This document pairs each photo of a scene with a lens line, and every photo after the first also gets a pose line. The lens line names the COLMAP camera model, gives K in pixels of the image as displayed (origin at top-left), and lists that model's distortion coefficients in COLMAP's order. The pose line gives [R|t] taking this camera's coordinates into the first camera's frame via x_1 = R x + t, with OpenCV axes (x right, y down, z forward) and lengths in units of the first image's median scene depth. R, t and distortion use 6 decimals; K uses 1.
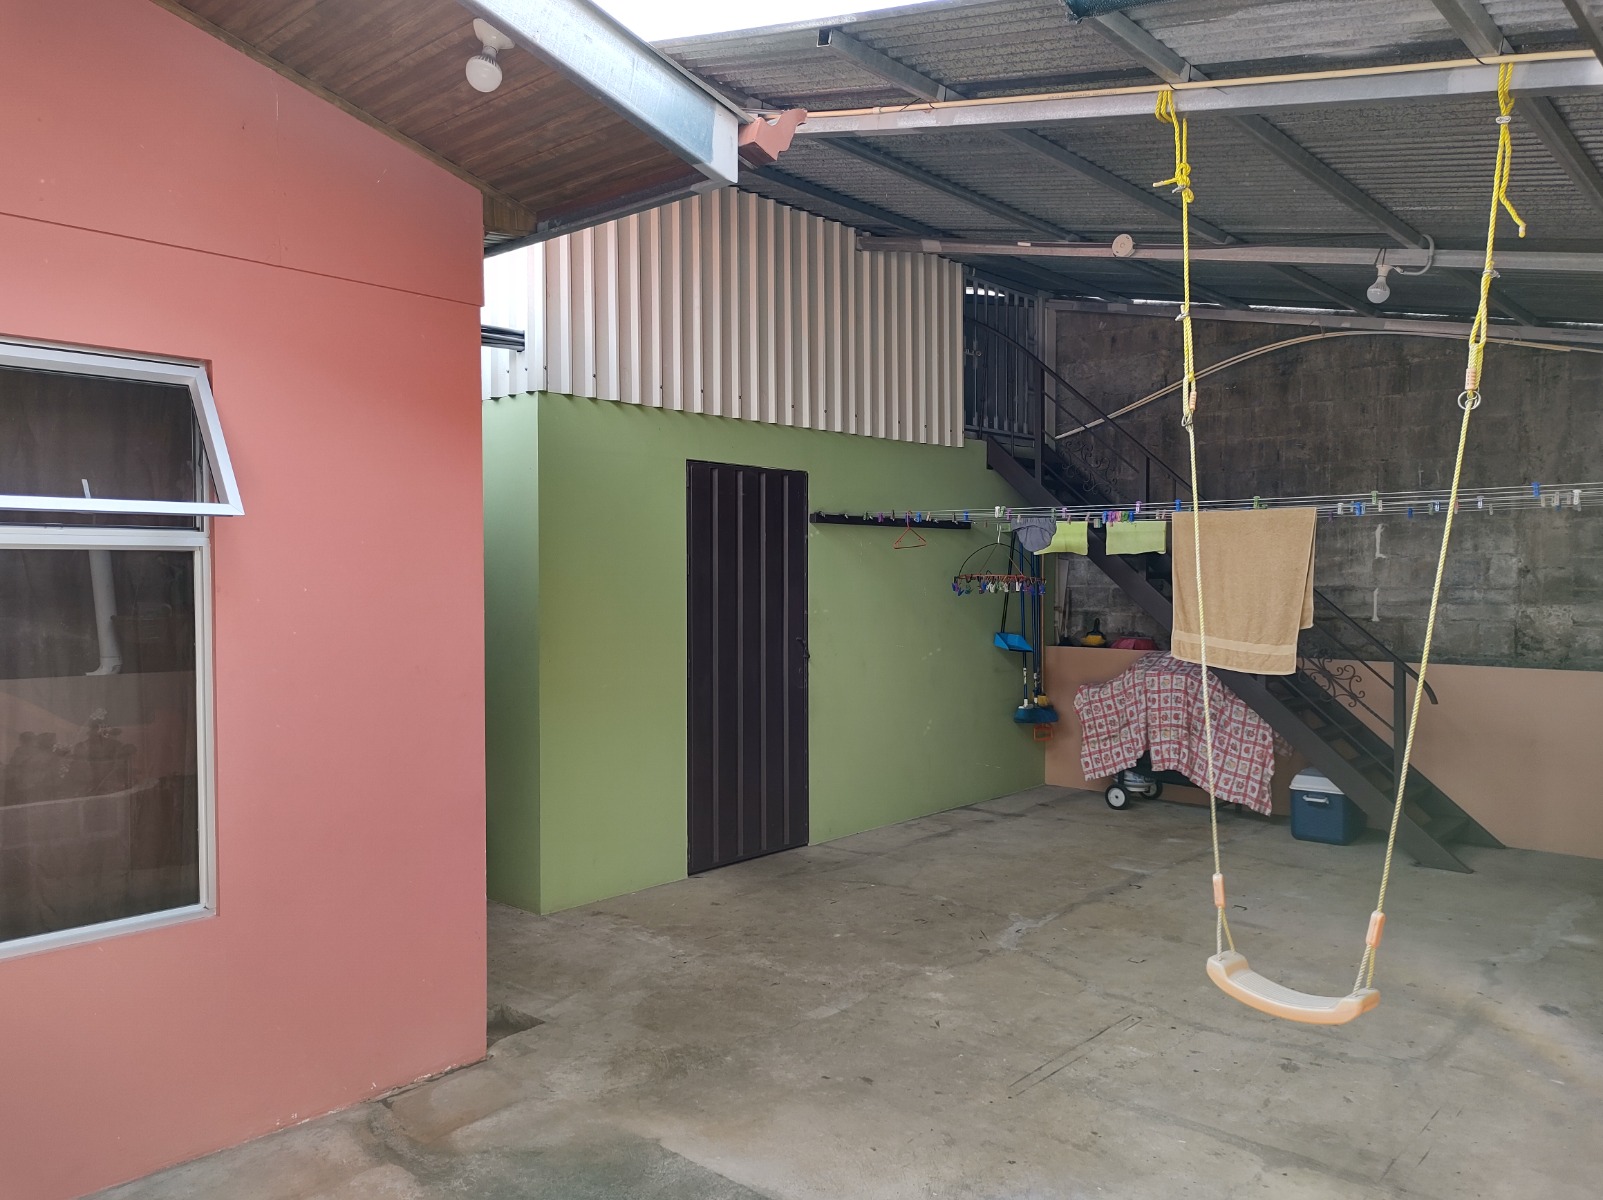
lens RADIAL K [[1175.8, 0, 810.3], [0, 1175.8, 599.3], [0, 0, 1]] dist [0.051075, -0.061156]
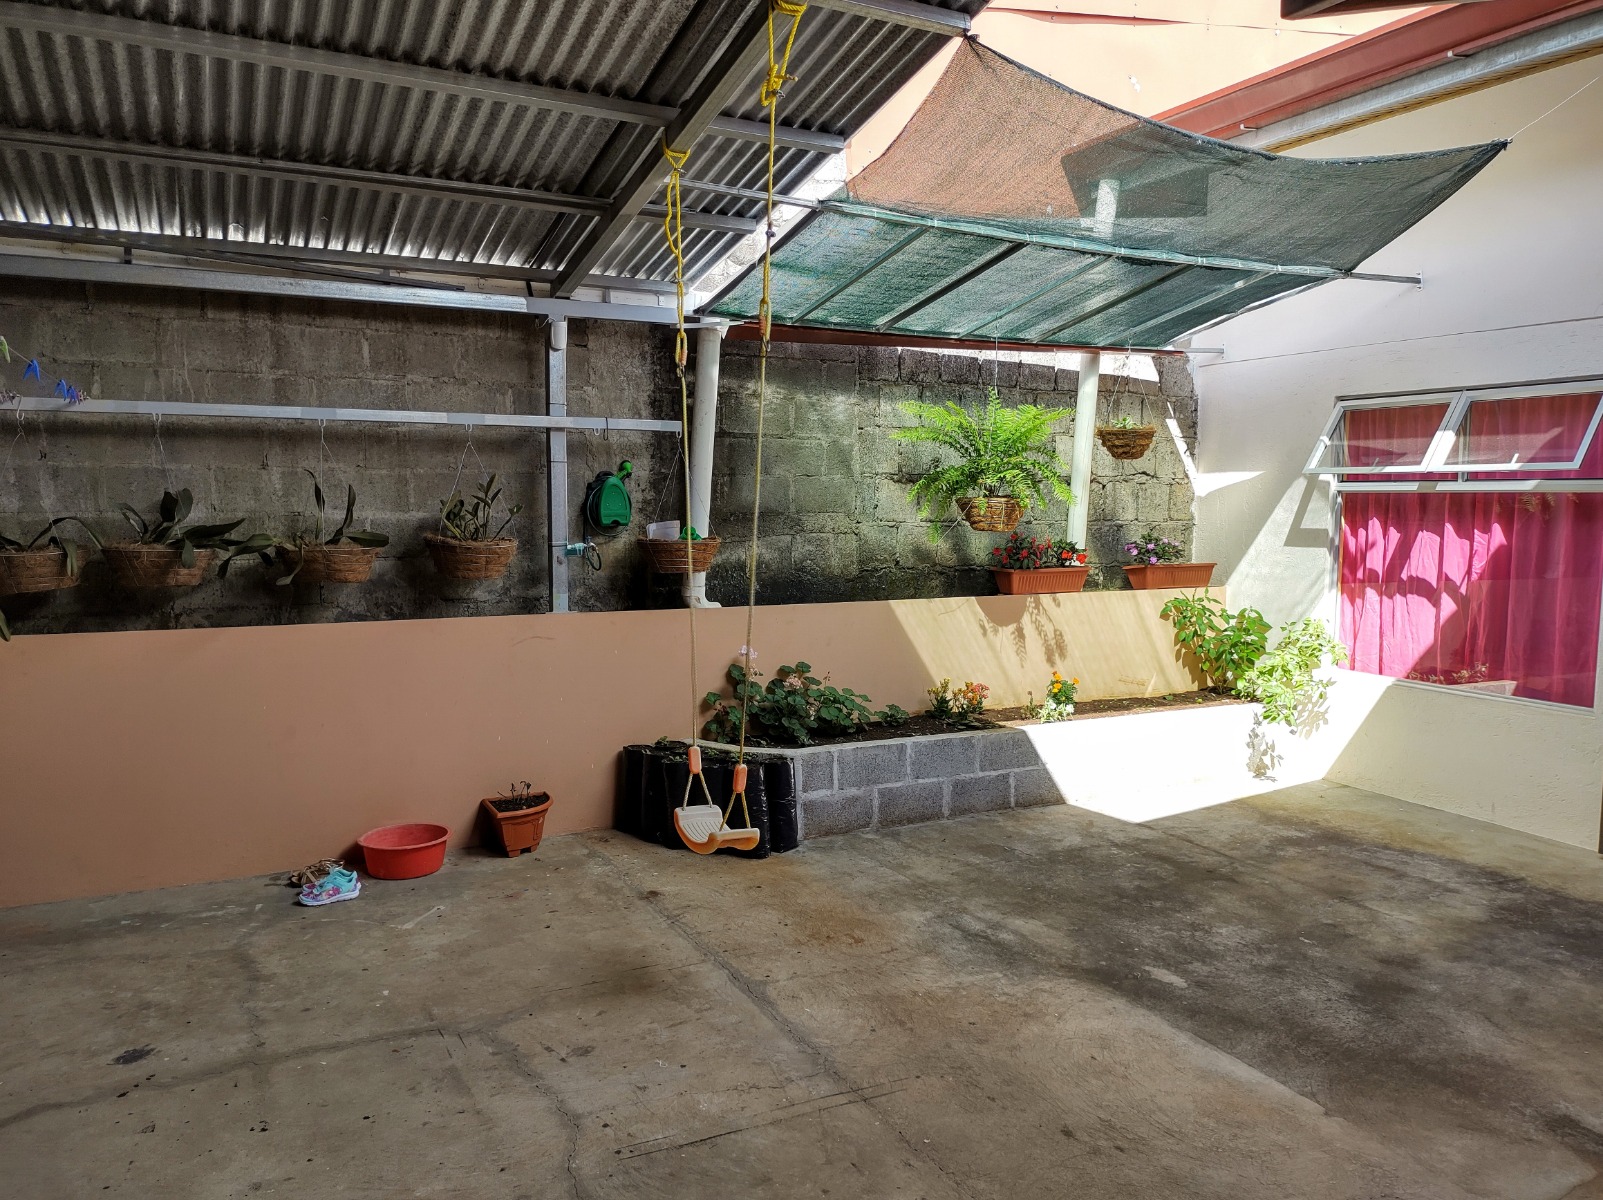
lens RADIAL K [[1175.8, 0, 810.3], [0, 1175.8, 599.3], [0, 0, 1]] dist [0.051075, -0.061156]
pose [[-0.933068, -0.037213, 0.357770, -0.055612], [0.000915, 0.994385, 0.105816, -0.032981], [-0.359699, 0.099061, -0.927795, 1.587896]]
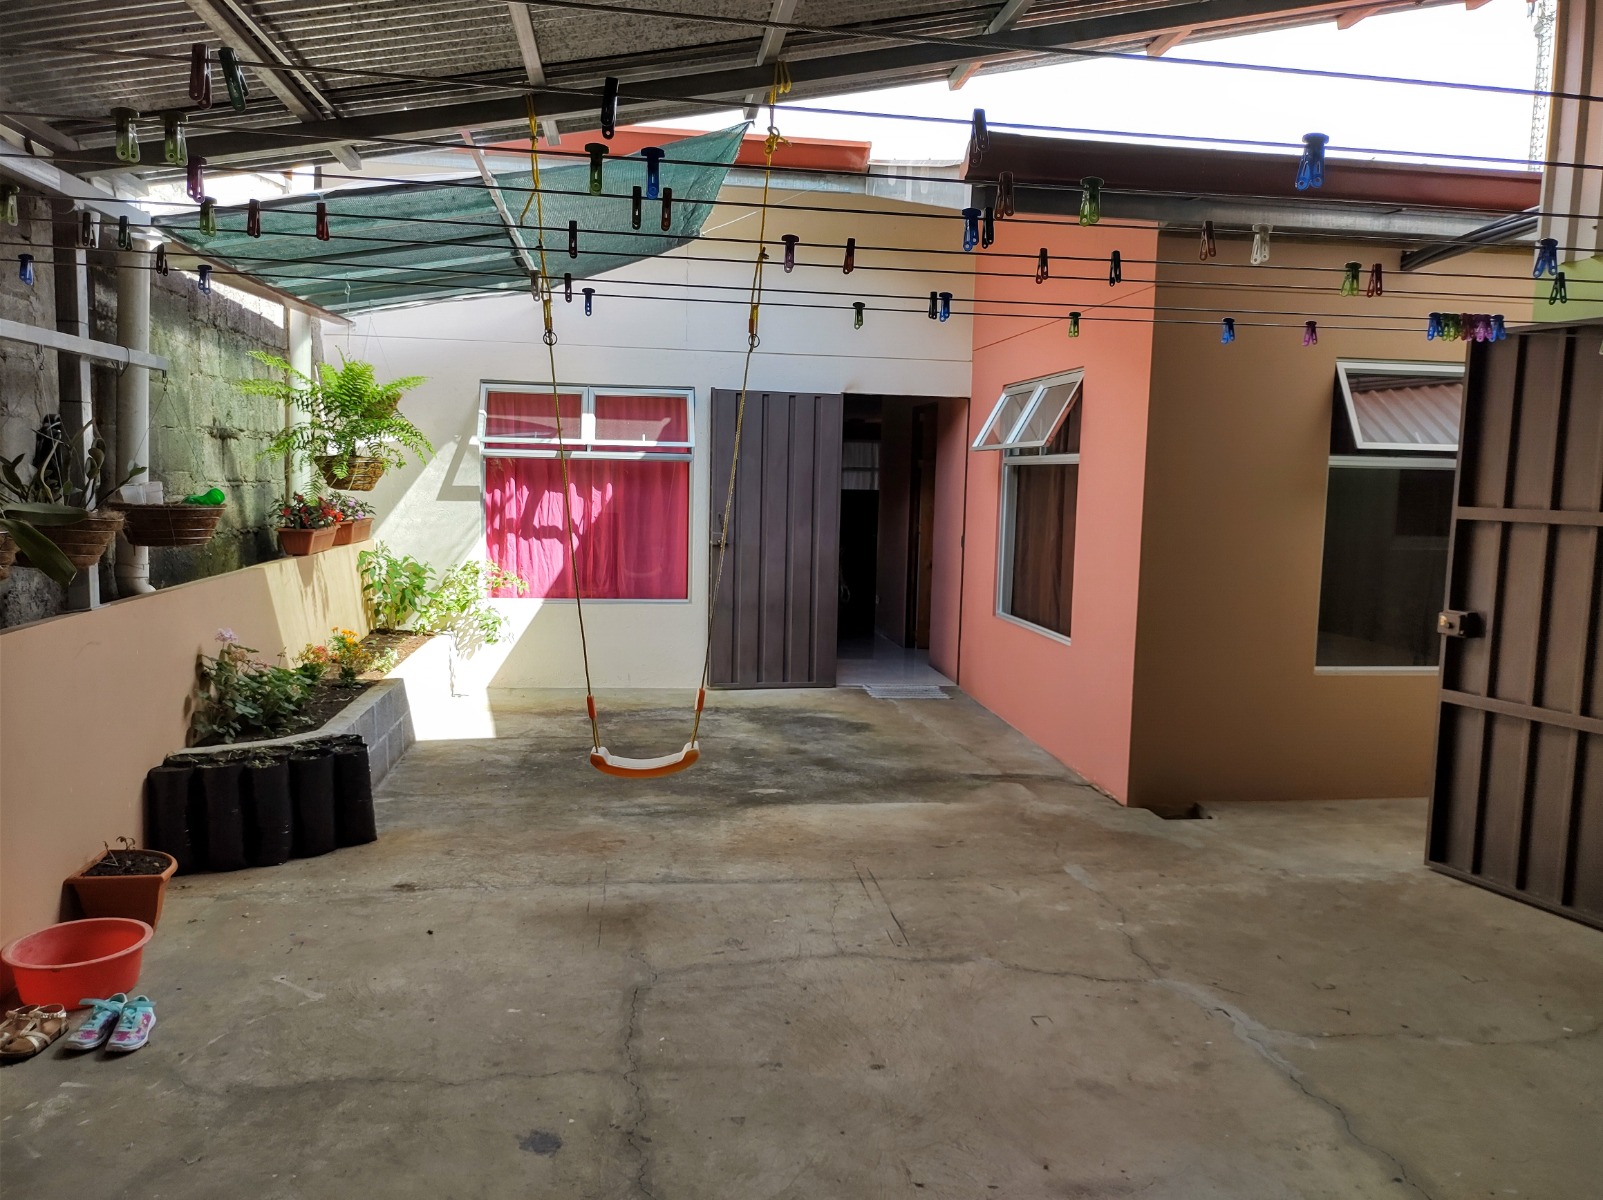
lens RADIAL K [[1175.8, 0, 810.3], [0, 1175.8, 599.3], [0, 0, 1]] dist [0.051075, -0.061156]
pose [[-0.644327, 0.064149, -0.762055, 1.033725], [-0.040768, 0.992178, 0.117990, -0.024673], [0.763663, 0.107091, -0.636672, 1.538868]]
